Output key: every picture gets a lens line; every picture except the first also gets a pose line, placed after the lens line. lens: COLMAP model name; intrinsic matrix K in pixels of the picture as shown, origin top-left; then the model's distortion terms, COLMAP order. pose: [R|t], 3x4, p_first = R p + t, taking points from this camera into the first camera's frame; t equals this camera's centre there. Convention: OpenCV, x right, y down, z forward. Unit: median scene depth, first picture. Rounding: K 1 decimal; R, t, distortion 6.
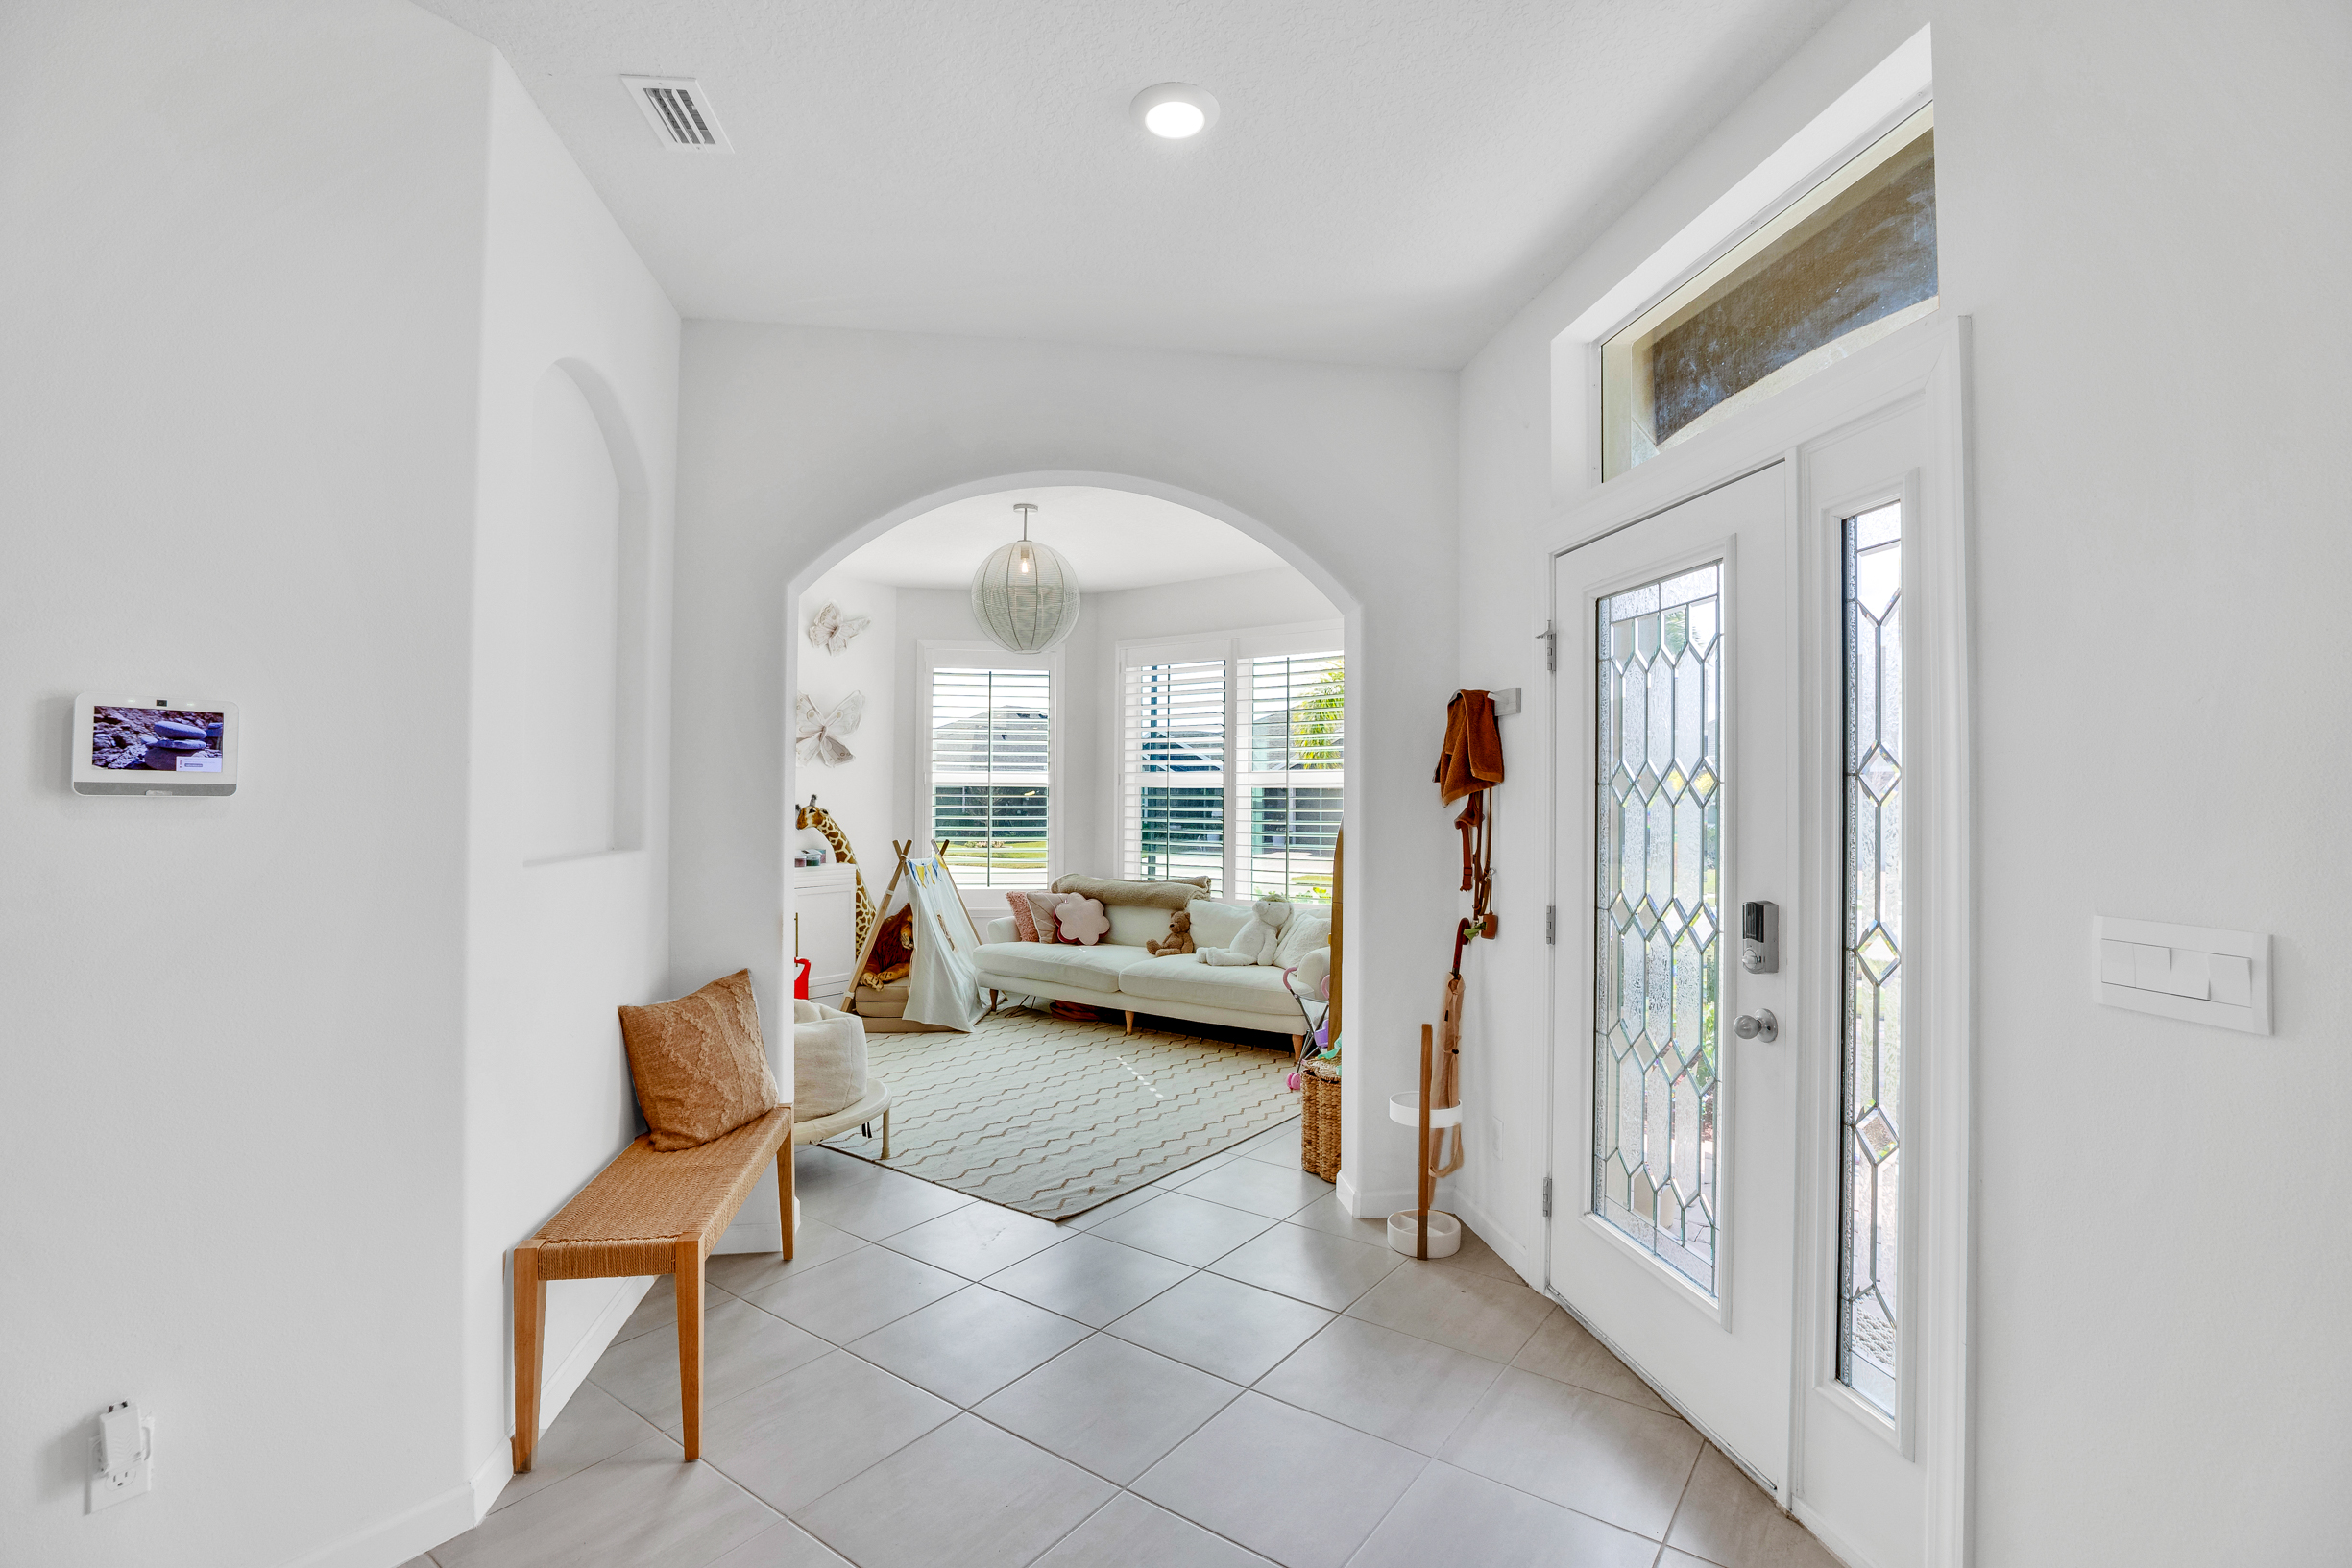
lens RADIAL K [[1074.2, 0, 1182.0], [0, 1074.2, 788.8], [0, 0, 1]] dist [-0.033614, 0.002429]
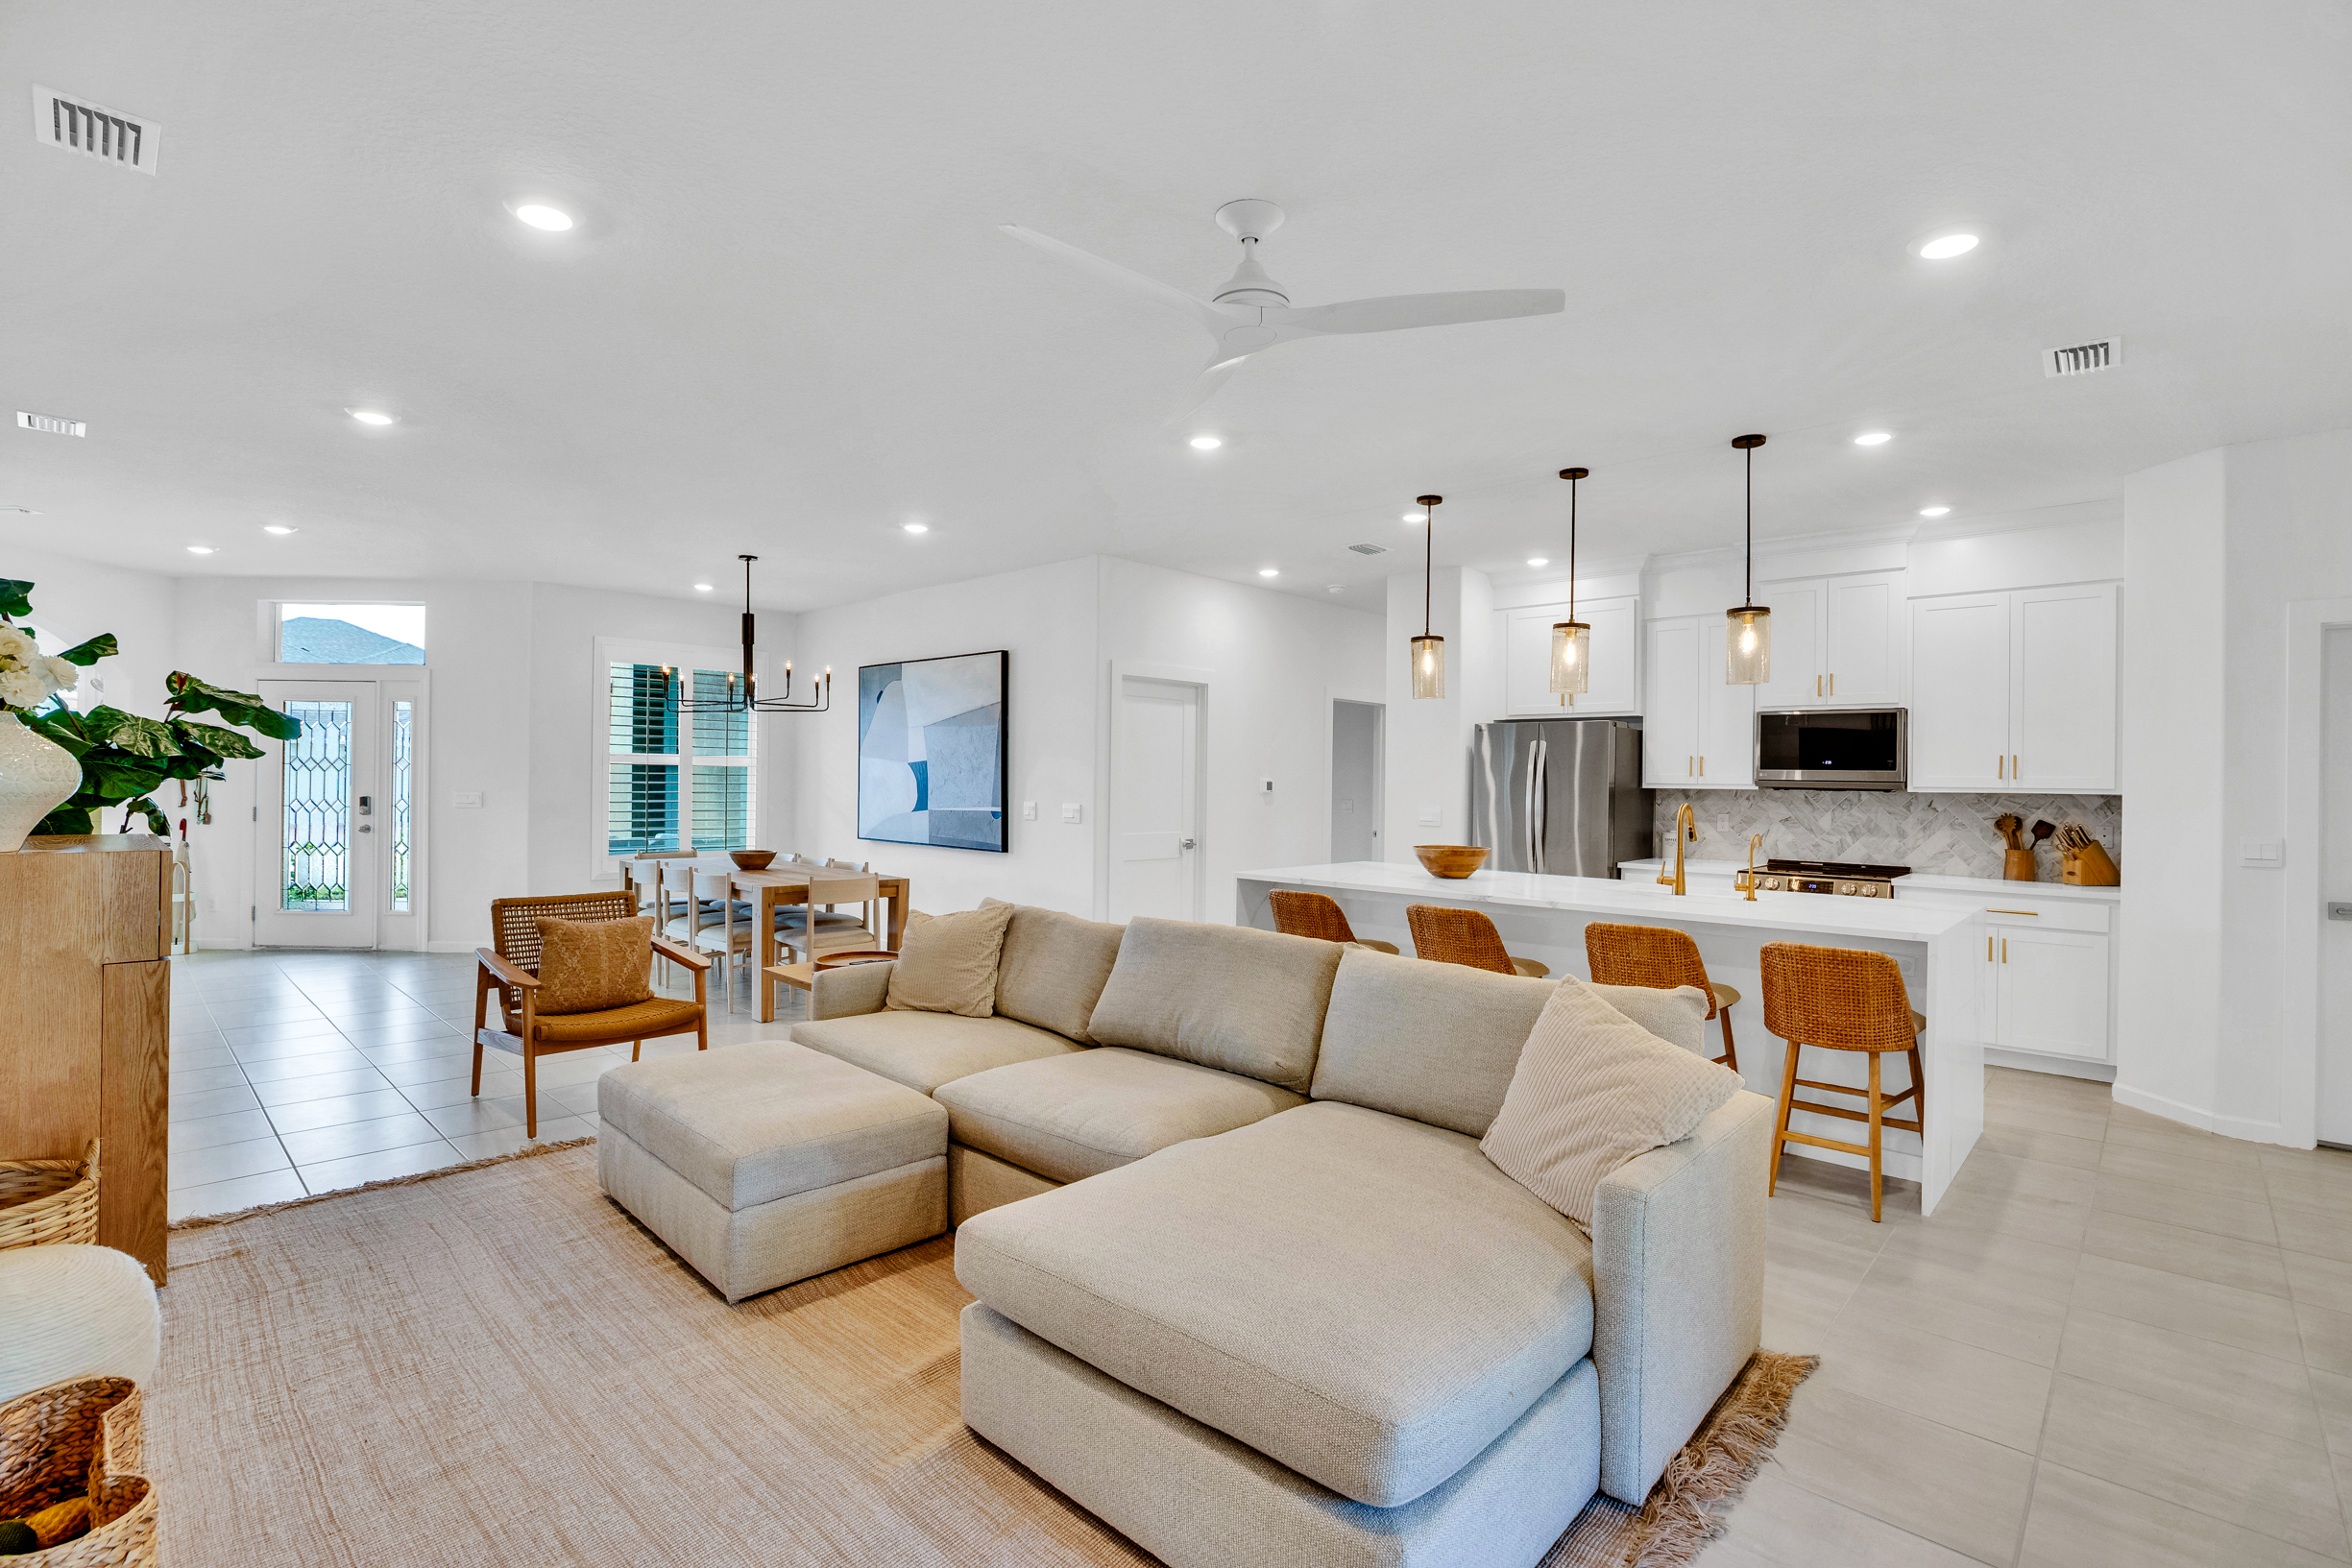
lens RADIAL K [[1074.2, 0, 1169.2], [0, 1074.2, 782.8], [0, 0, 1]] dist [-0.033614, 0.002429]
pose [[0.131767, -0.011306, 0.991216, -0.895418], [-0.020499, 0.999690, 0.014127, -0.017167], [-0.991069, -0.022180, 0.131494, -0.745511]]
